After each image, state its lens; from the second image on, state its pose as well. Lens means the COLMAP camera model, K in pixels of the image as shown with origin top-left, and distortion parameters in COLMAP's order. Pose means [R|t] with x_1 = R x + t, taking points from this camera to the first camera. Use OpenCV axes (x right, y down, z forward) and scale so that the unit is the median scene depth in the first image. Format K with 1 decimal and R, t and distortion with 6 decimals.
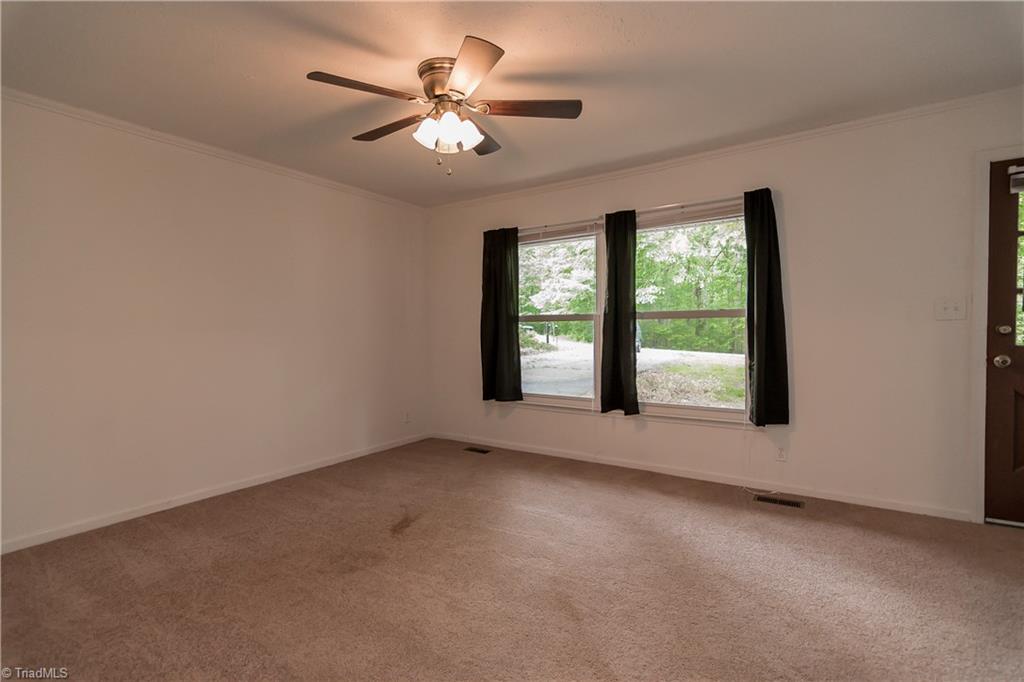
lens RADIAL K [[504.6, 0, 512.0], [0, 504.6, 341.0], [0, 0, 1]] dist [0.001823, 0.000221]
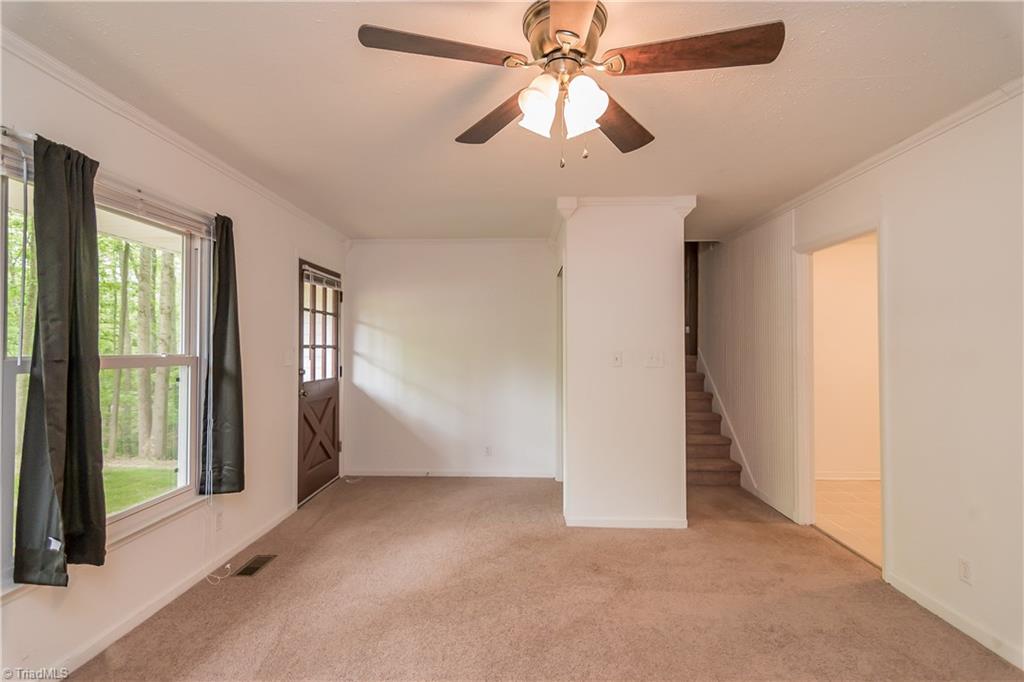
lens RADIAL K [[489.7, 0, 509.2], [0, 489.7, 340.2], [0, 0, 1]] dist [0.002598, 0.001365]
pose [[-0.541682, 0.036455, 0.839793, -0.423460], [0.042180, 0.998979, -0.016158, -0.049533], [-0.839525, 0.026670, -0.542666, 0.947934]]
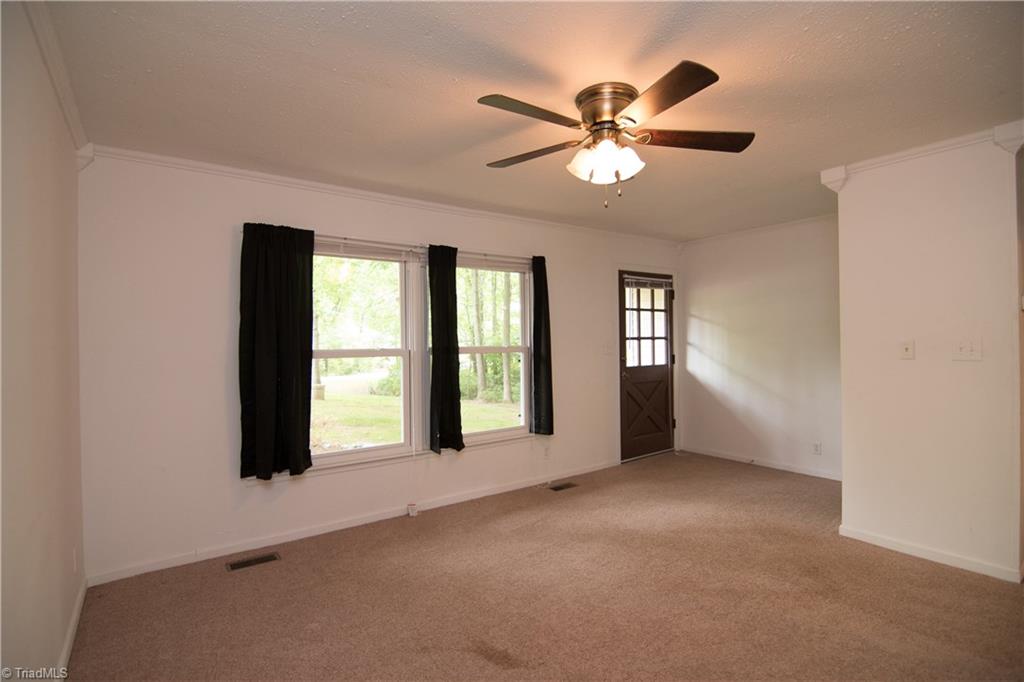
lens RADIAL K [[489.7, 0, 509.2], [0, 489.7, 340.2], [0, 0, 1]] dist [0.002598, 0.001365]
pose [[0.333032, 0.019142, 0.942721, -0.678604], [0.040585, 0.998576, -0.034613, -0.033379], [-0.942042, 0.049787, 0.331781, 0.592759]]
